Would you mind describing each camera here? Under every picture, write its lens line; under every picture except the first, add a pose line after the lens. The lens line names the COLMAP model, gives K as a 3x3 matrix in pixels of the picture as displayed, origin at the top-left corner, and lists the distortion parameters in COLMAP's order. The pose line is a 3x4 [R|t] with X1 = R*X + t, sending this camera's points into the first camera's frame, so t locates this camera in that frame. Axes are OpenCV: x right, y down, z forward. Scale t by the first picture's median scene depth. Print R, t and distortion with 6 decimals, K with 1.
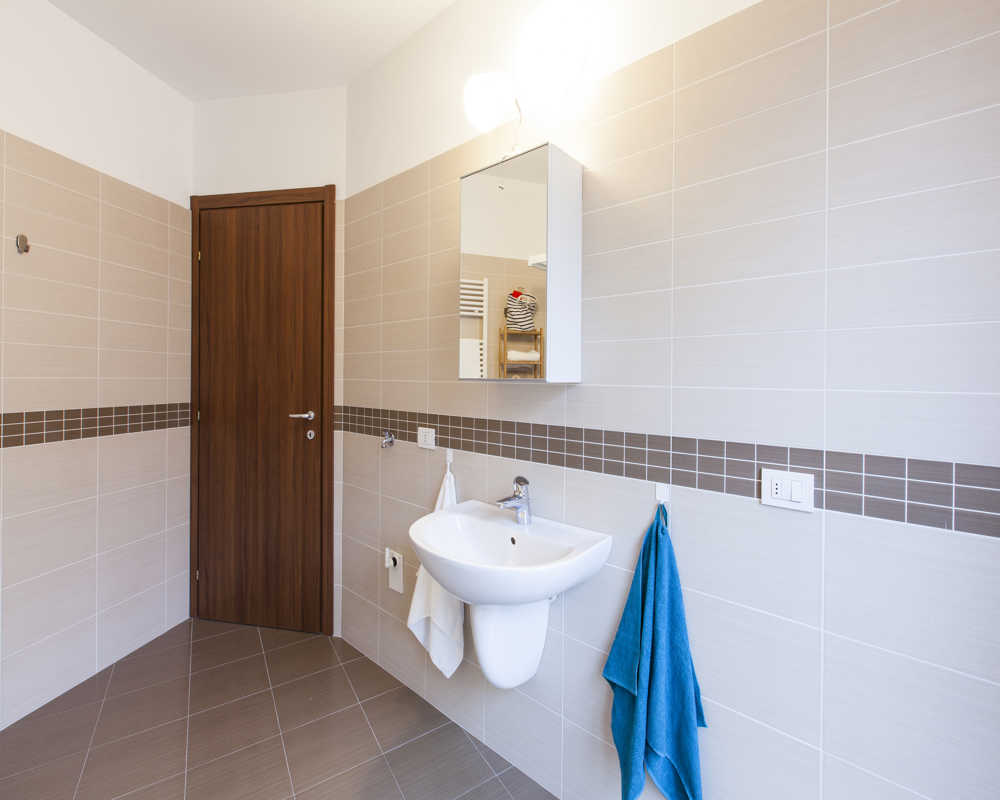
lens RADIAL K [[464.3, 0, 502.0], [0, 464.3, 387.0], [0, 0, 1]] dist [0.017134, 0.000041]
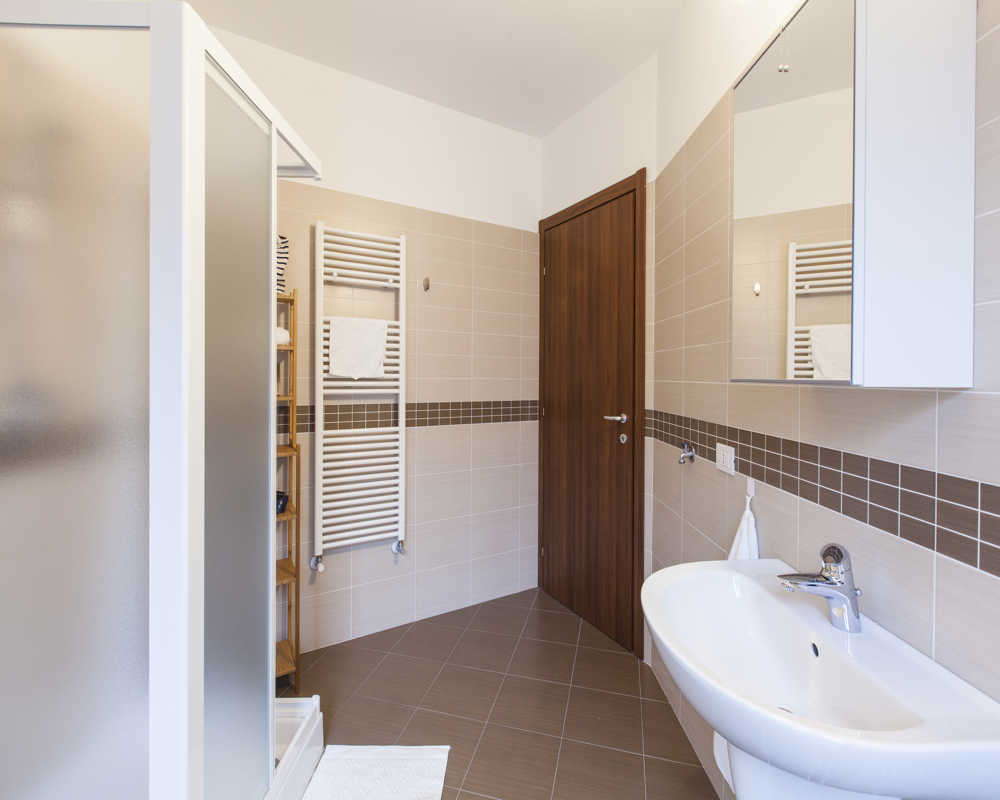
lens RADIAL K [[464.3, 0, 502.0], [0, 464.3, 387.0], [0, 0, 1]] dist [0.017134, 0.000041]
pose [[0.624859, 0.012971, -0.780630, 0.185280], [-0.013998, 0.999887, 0.005410, -0.004687], [0.780612, 0.007546, 0.624970, 0.228003]]
